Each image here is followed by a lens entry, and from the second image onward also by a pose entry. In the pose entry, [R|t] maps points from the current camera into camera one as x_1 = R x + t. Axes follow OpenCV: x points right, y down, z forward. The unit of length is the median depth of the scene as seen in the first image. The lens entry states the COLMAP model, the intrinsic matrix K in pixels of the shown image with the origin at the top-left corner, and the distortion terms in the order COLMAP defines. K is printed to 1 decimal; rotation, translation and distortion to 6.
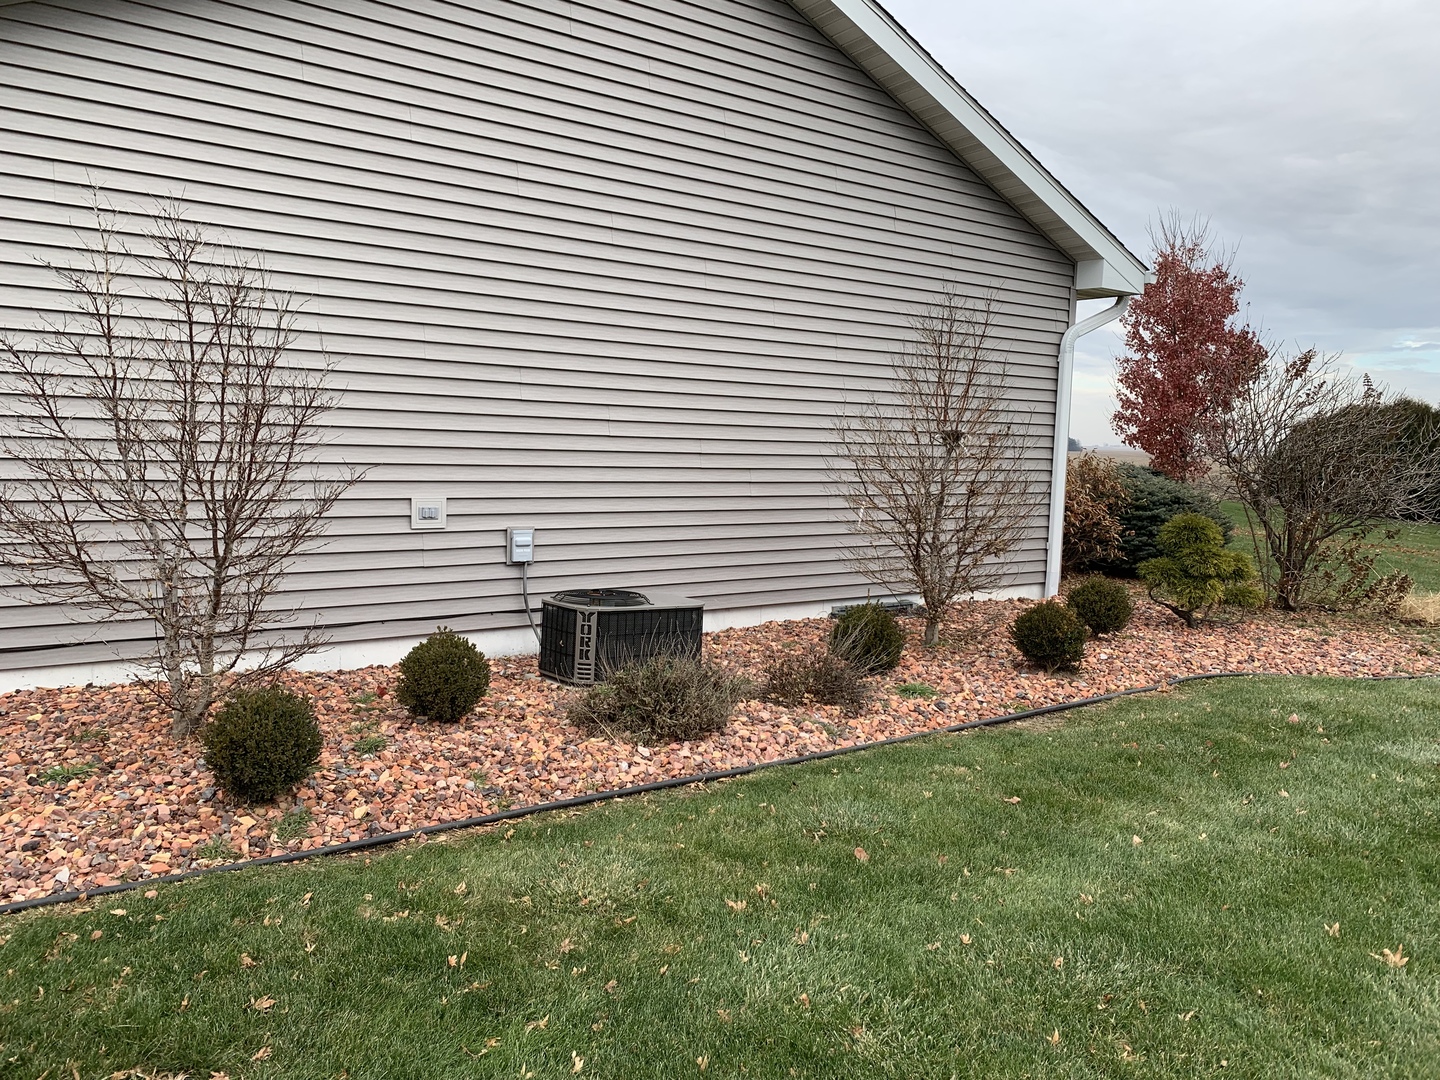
lens RADIAL K [[1094.5, 0, 719.5], [0, 1094.5, 523.0], [0, 0, 1]] dist [0.032862, -0.033661]
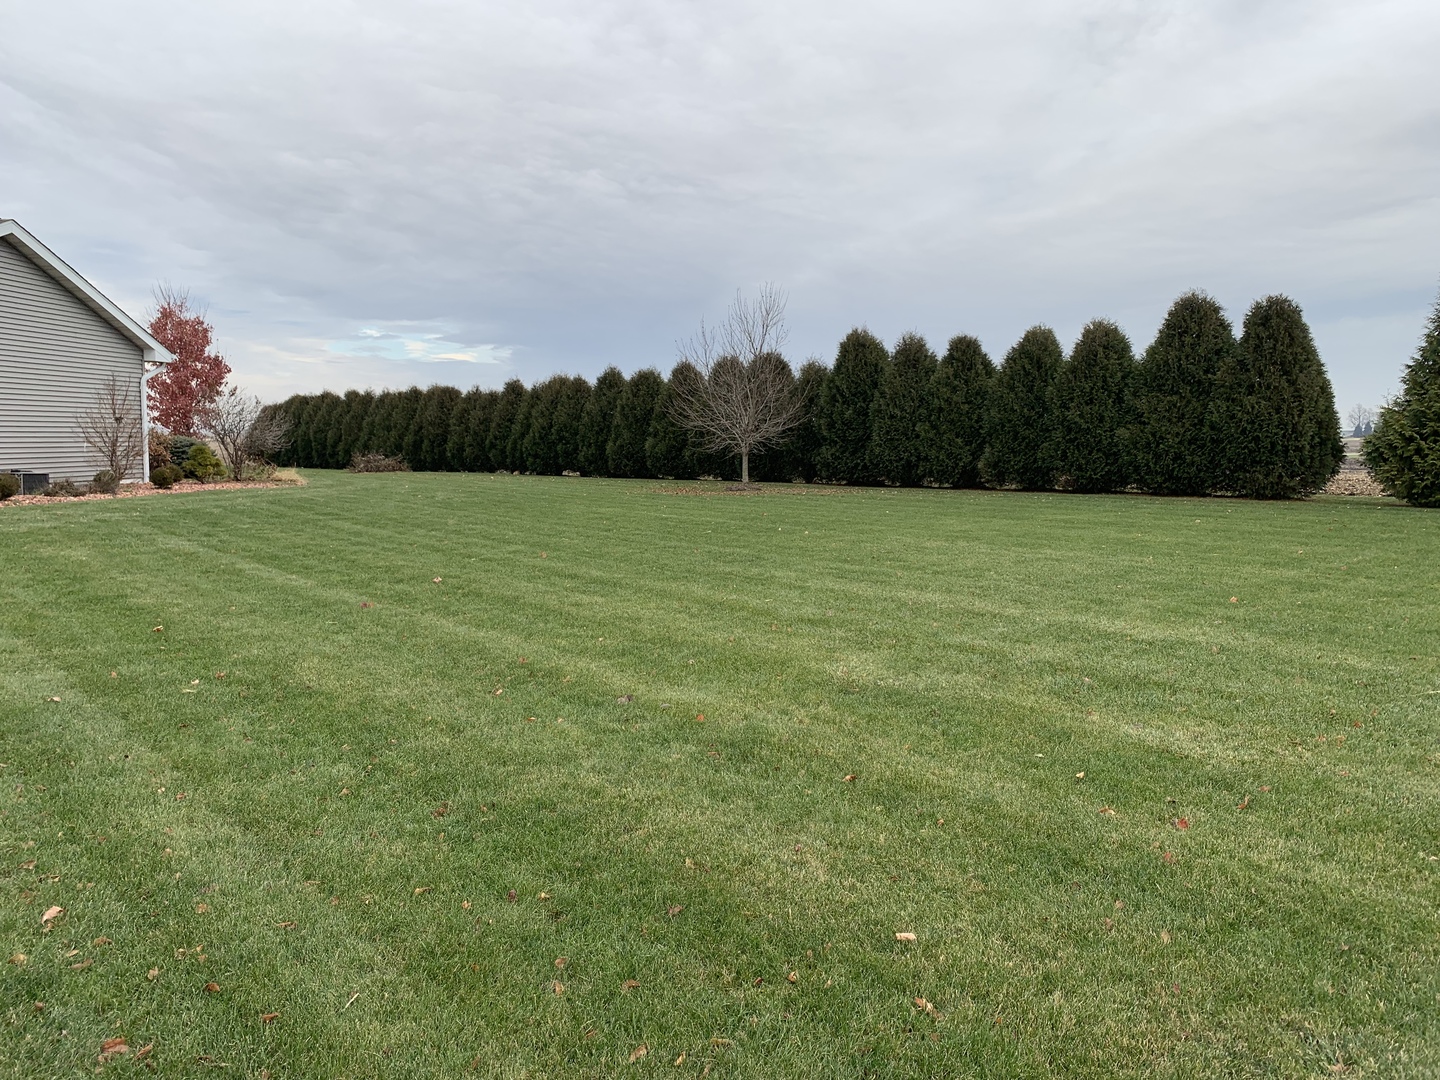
lens RADIAL K [[1094.5, 0, 701.9], [0, 1094.5, 541.2], [0, 0, 1]] dist [0.032862, -0.033661]
pose [[0.666628, -0.096860, 0.739070, -0.587494], [0.071738, 0.995255, 0.065729, 0.102155], [-0.741930, 0.009202, 0.670414, -1.319979]]
